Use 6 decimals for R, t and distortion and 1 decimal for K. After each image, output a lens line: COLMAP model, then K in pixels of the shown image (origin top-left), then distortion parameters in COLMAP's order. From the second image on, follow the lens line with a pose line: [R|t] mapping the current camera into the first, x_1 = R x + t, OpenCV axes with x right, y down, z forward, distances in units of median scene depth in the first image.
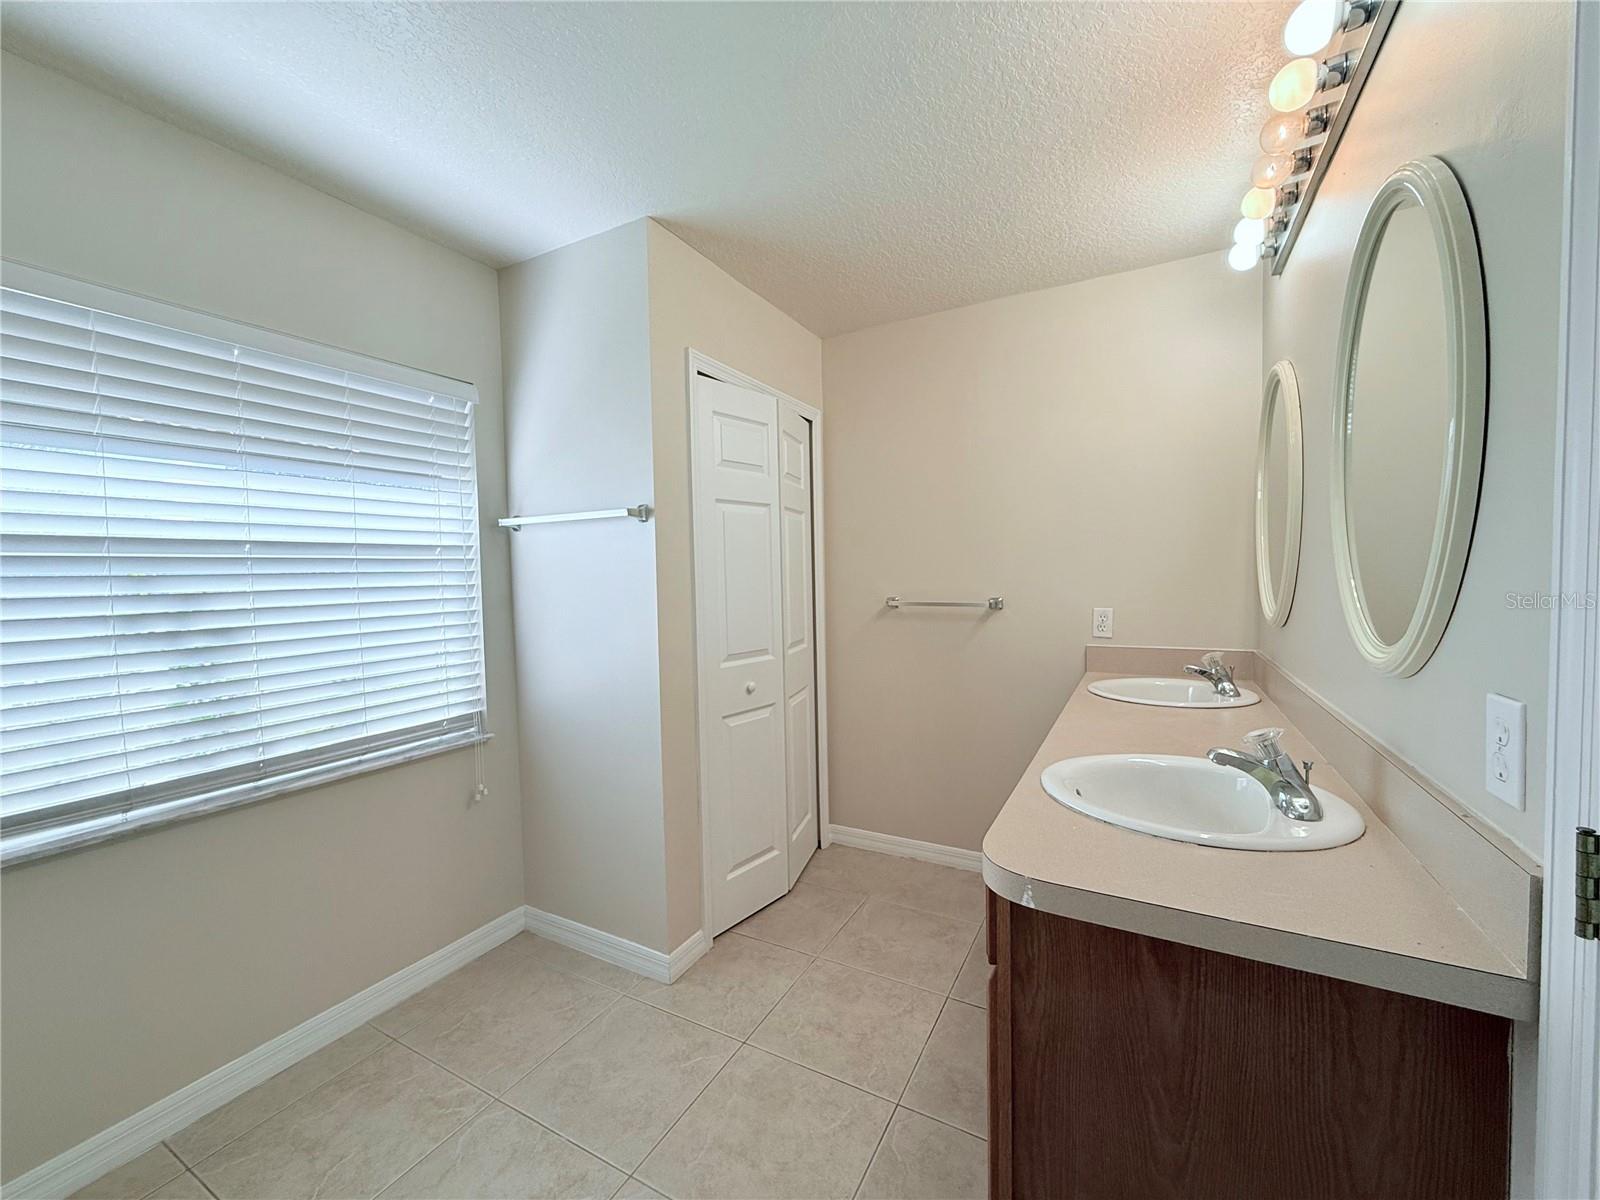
lens RADIAL K [[638.9, 0, 799.1], [0, 638.9, 590.3], [0, 0, 1]] dist [0.003246, -0.000541]
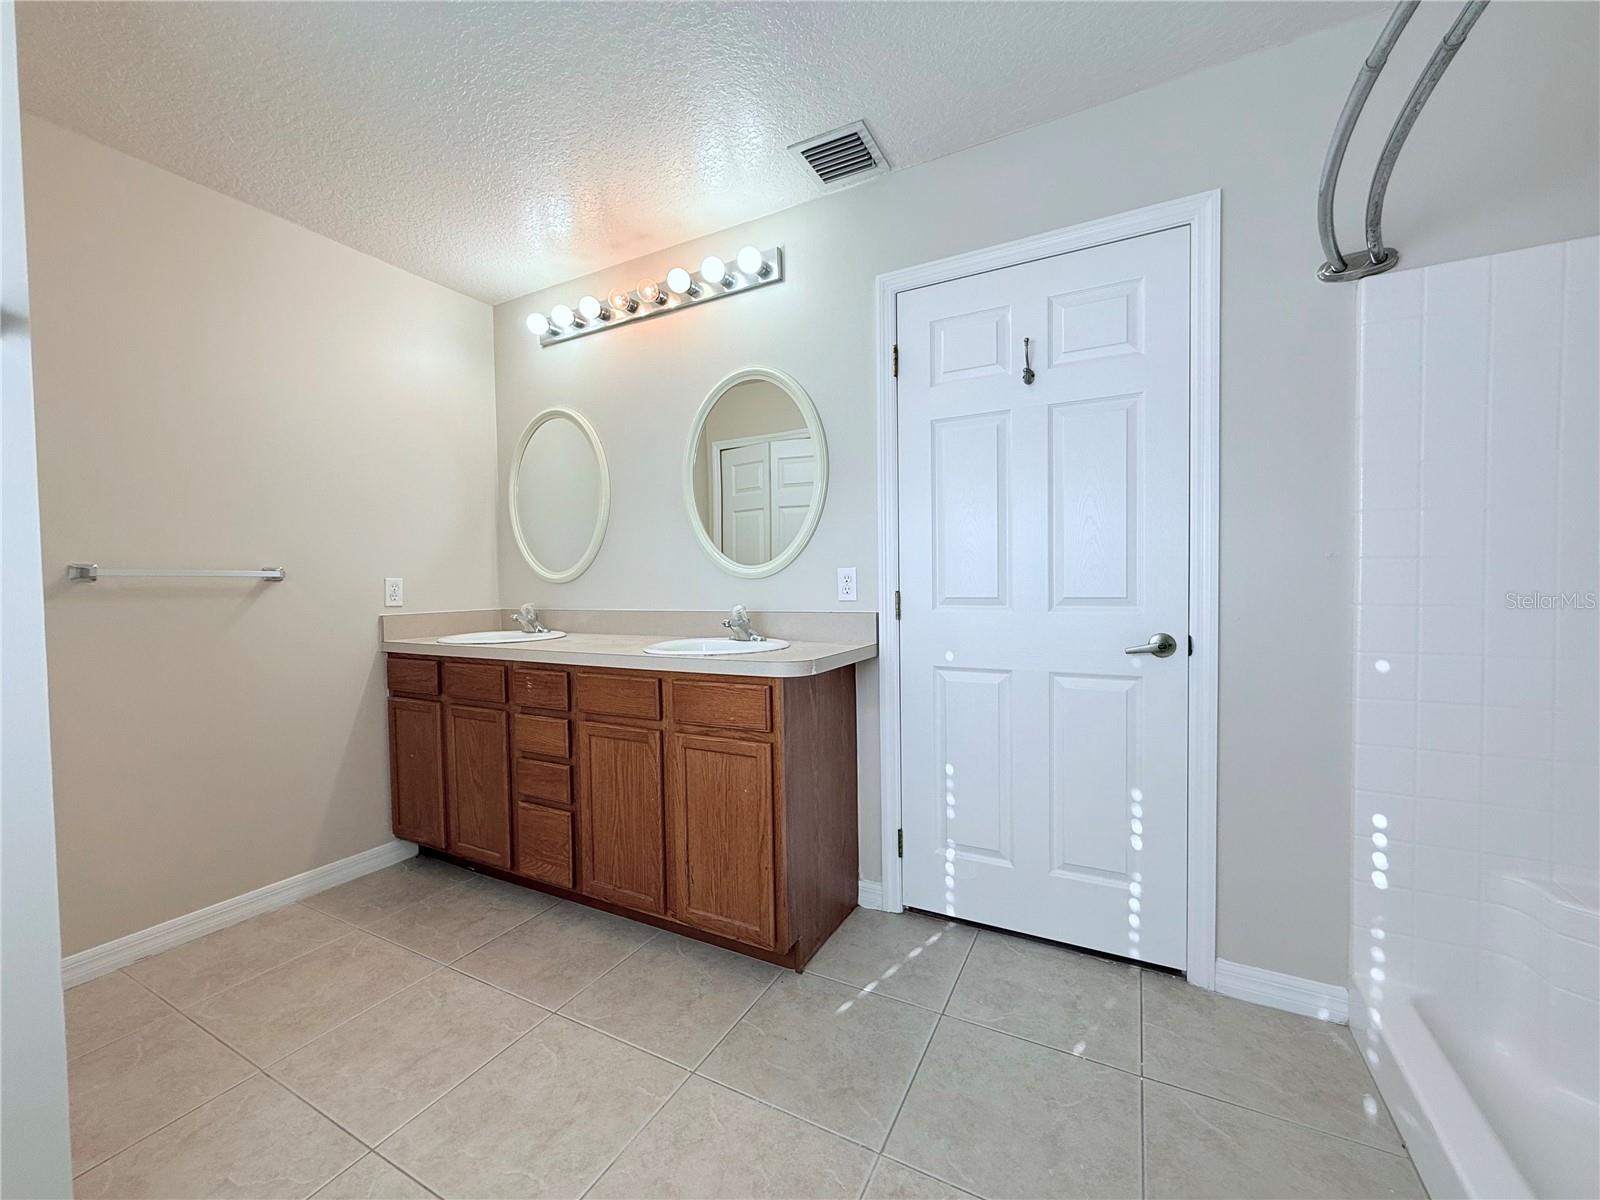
lens RADIAL K [[638.9, 0, 794.8], [0, 638.9, 603.8], [0, 0, 1]] dist [0.003246, -0.000541]
pose [[-0.003548, -0.019416, 0.999805, -0.699509], [0.037549, 0.999104, 0.019535, 0.091688], [-0.999288, 0.037611, -0.002815, 0.451016]]
